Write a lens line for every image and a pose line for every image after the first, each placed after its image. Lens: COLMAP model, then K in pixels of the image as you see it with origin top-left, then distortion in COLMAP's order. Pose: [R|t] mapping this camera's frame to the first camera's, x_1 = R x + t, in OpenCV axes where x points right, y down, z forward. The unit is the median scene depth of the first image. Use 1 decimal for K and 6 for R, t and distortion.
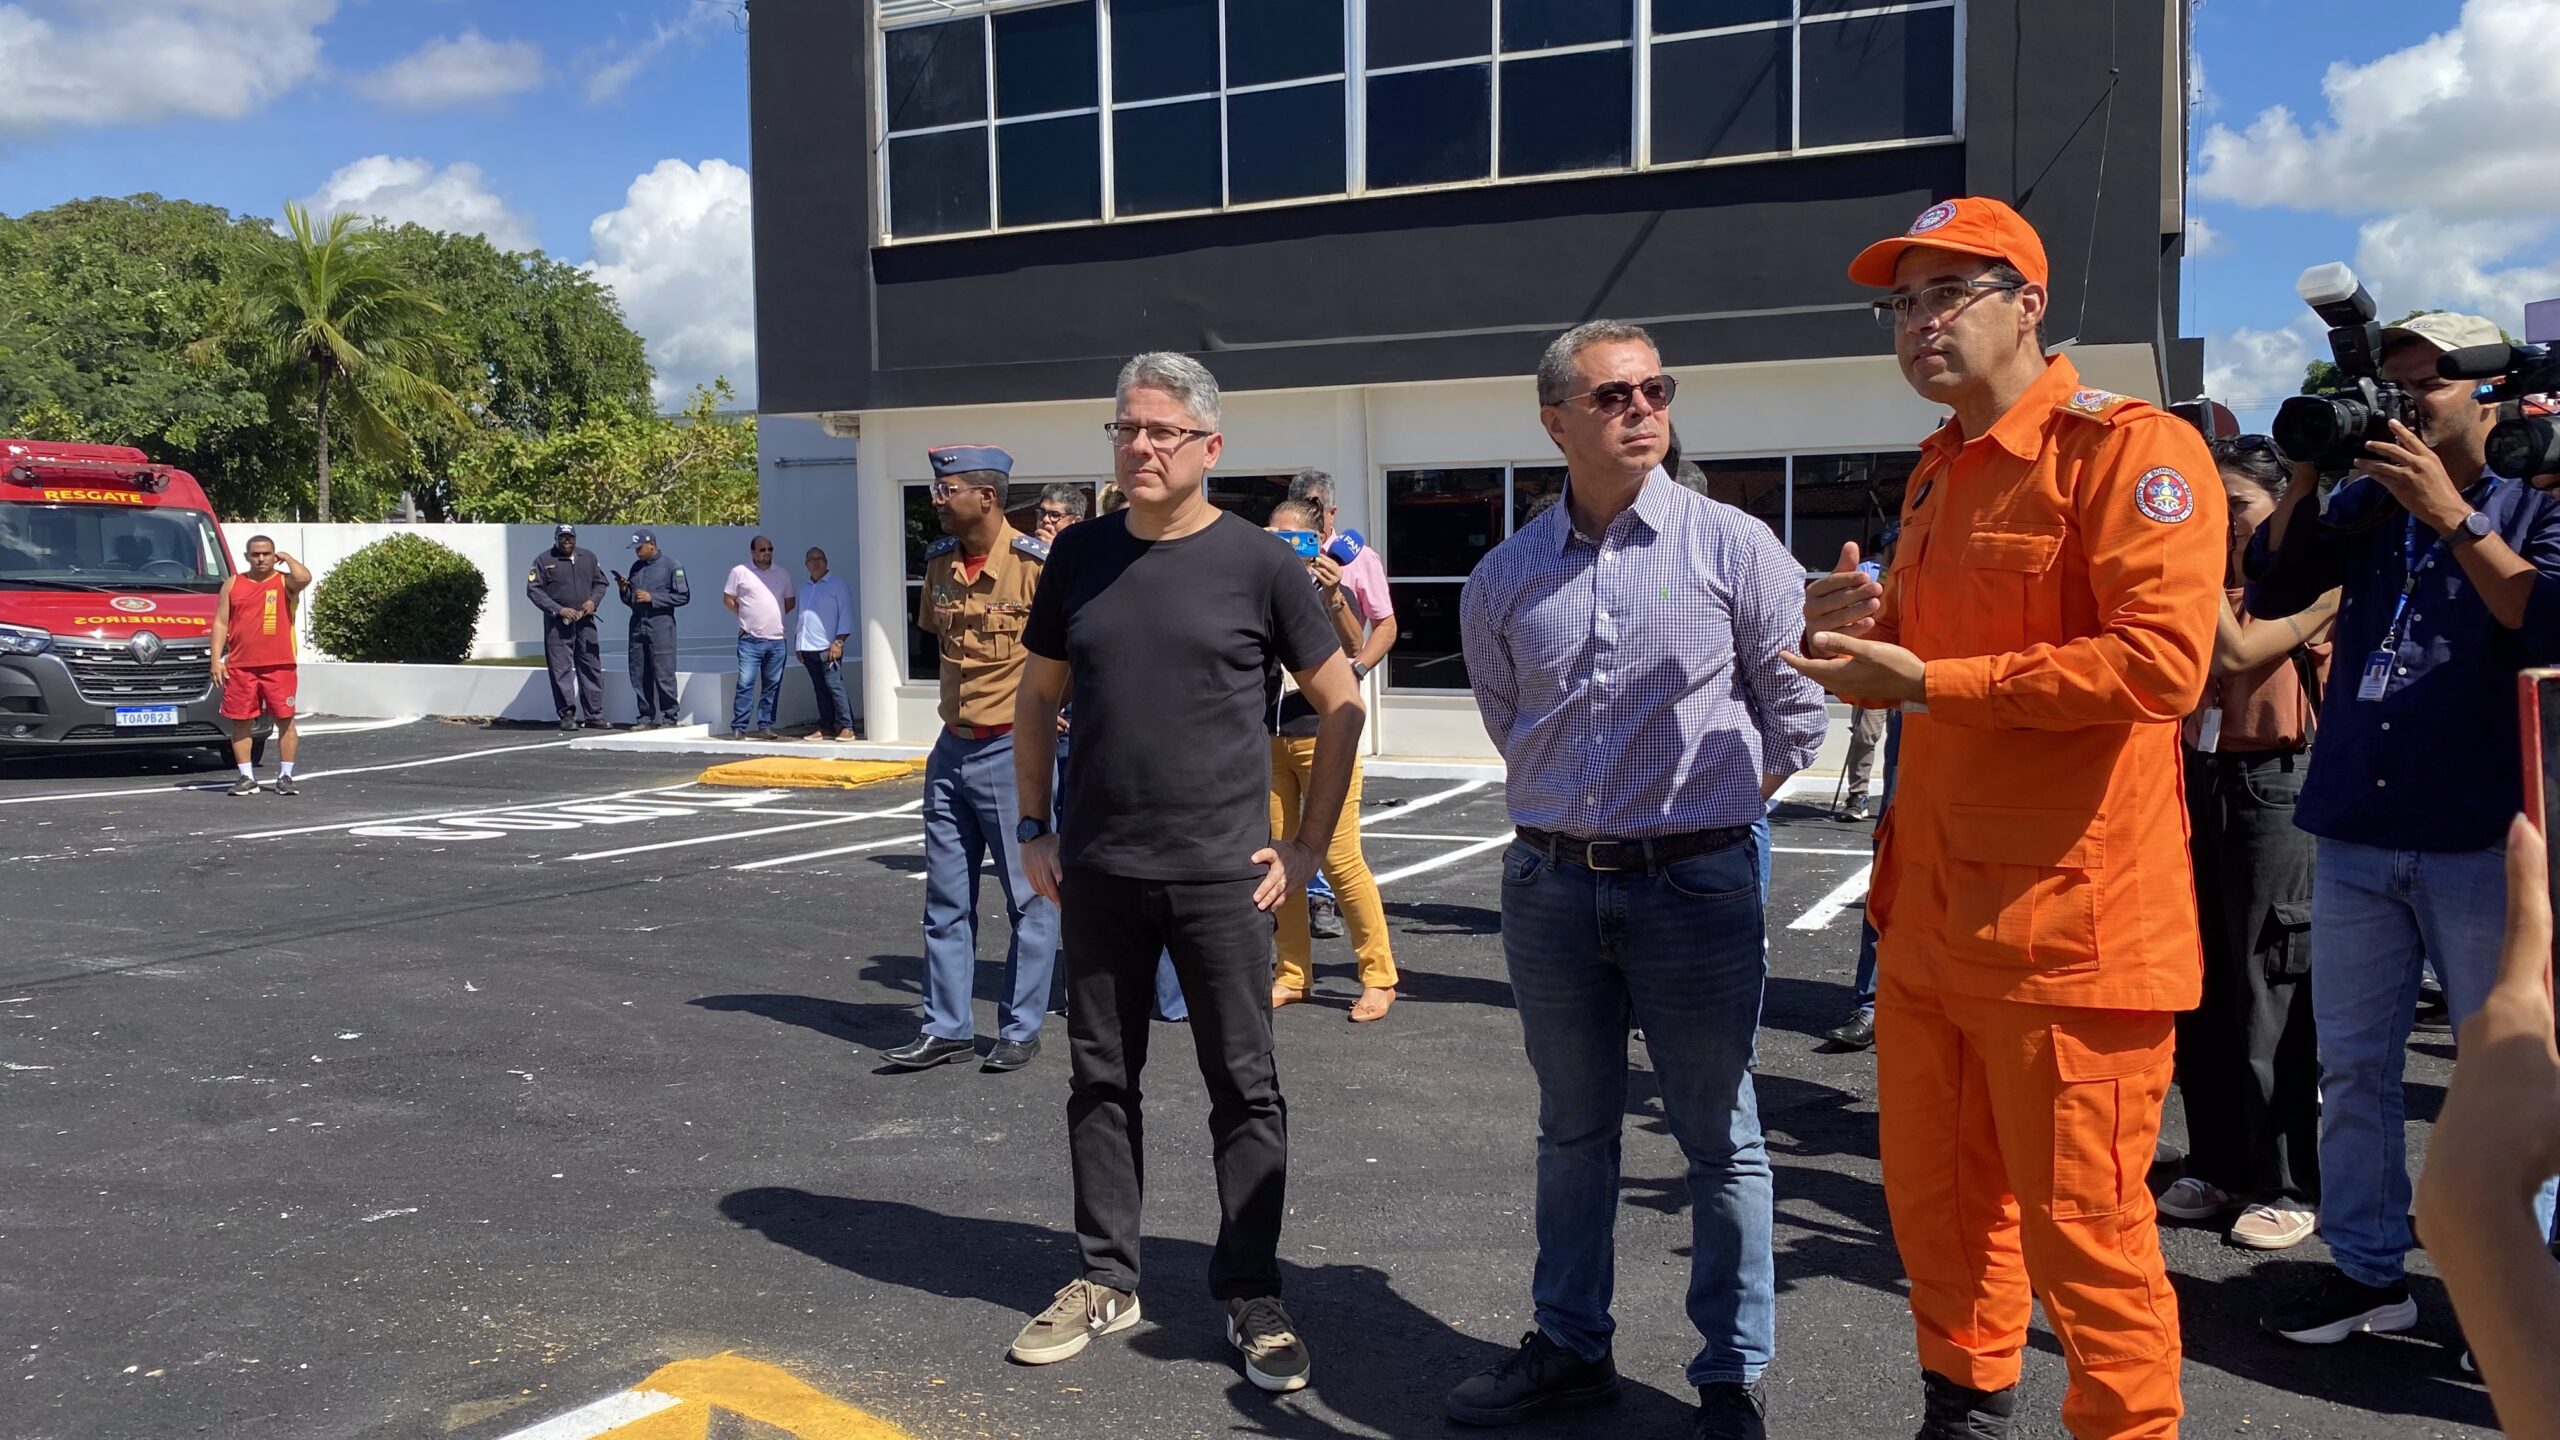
lens RADIAL K [[1916.6, 0, 1280.0], [0, 1916.6, 720.0], [0, 0, 1]] dist [0.068969, -0.039297]
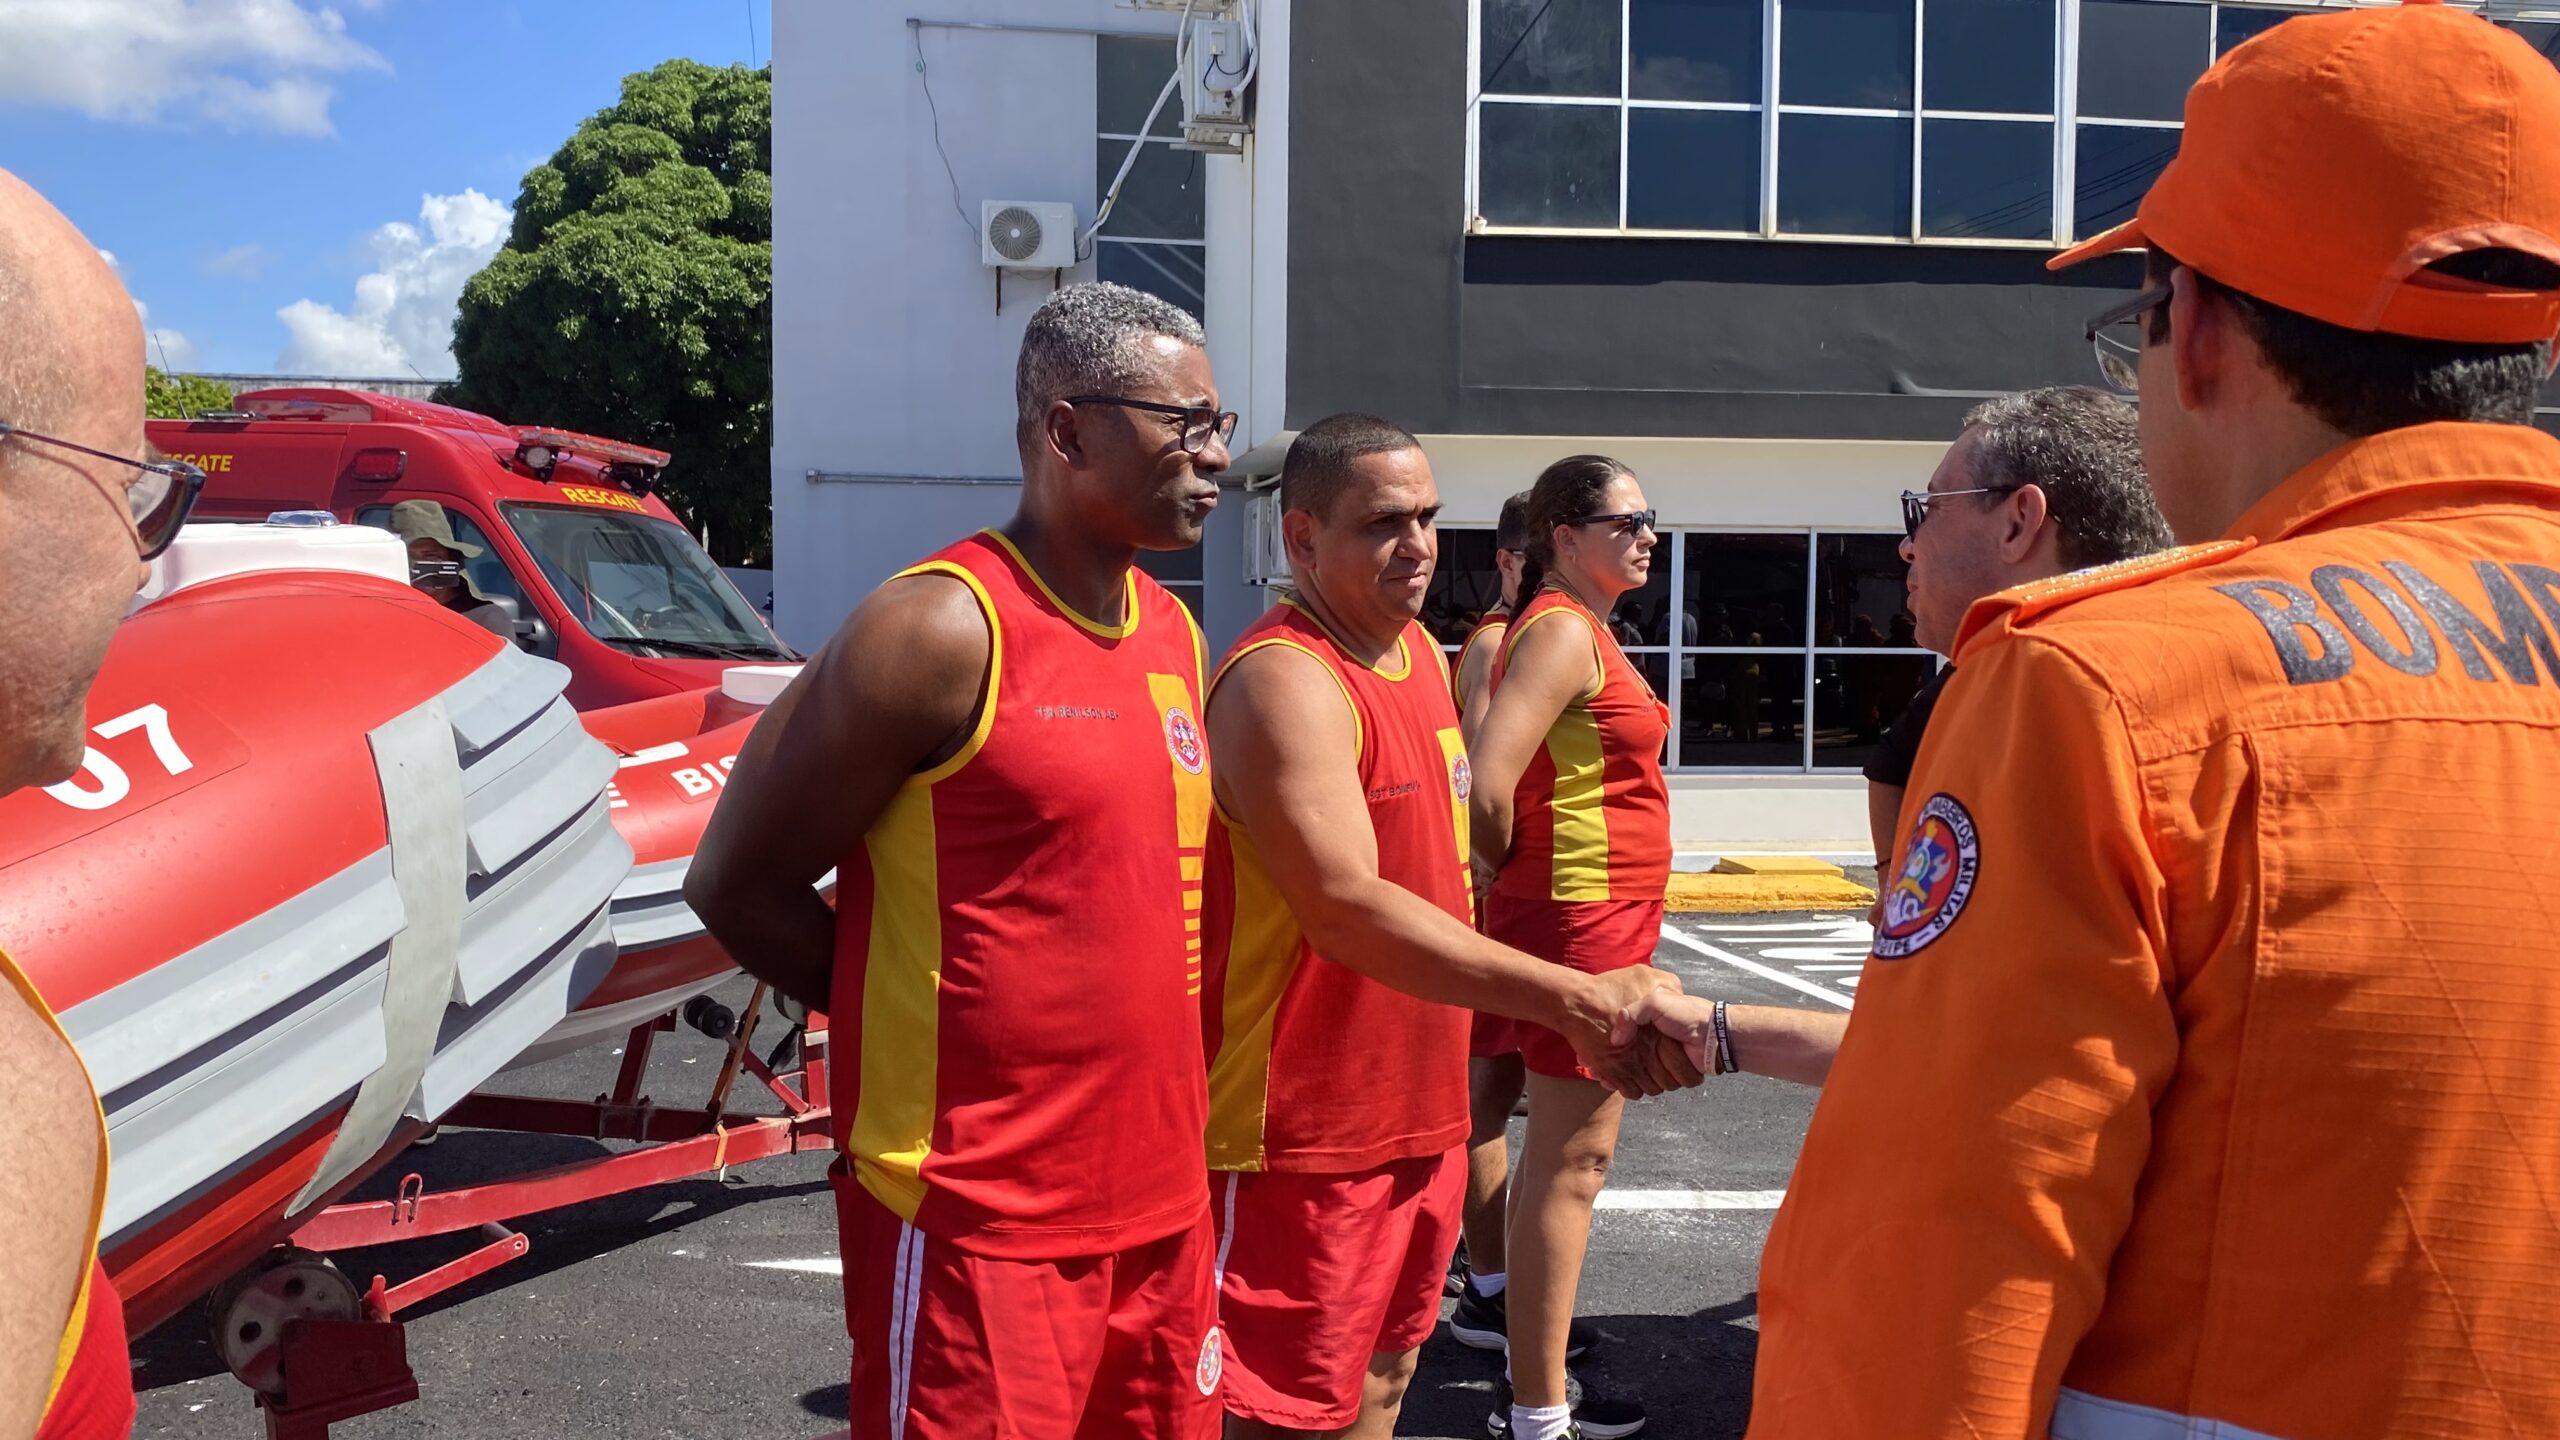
lens RADIAL K [[2007.7, 0, 1279.9], [0, 2007.7, 800.5], [0, 0, 1]] dist [0.011932, -0.000994]
pose [[0.861336, -0.018317, 0.507706, -0.711910], [0.014993, 0.999831, 0.010637, -0.015234], [-0.507815, -0.001550, 0.861465, 0.308947]]
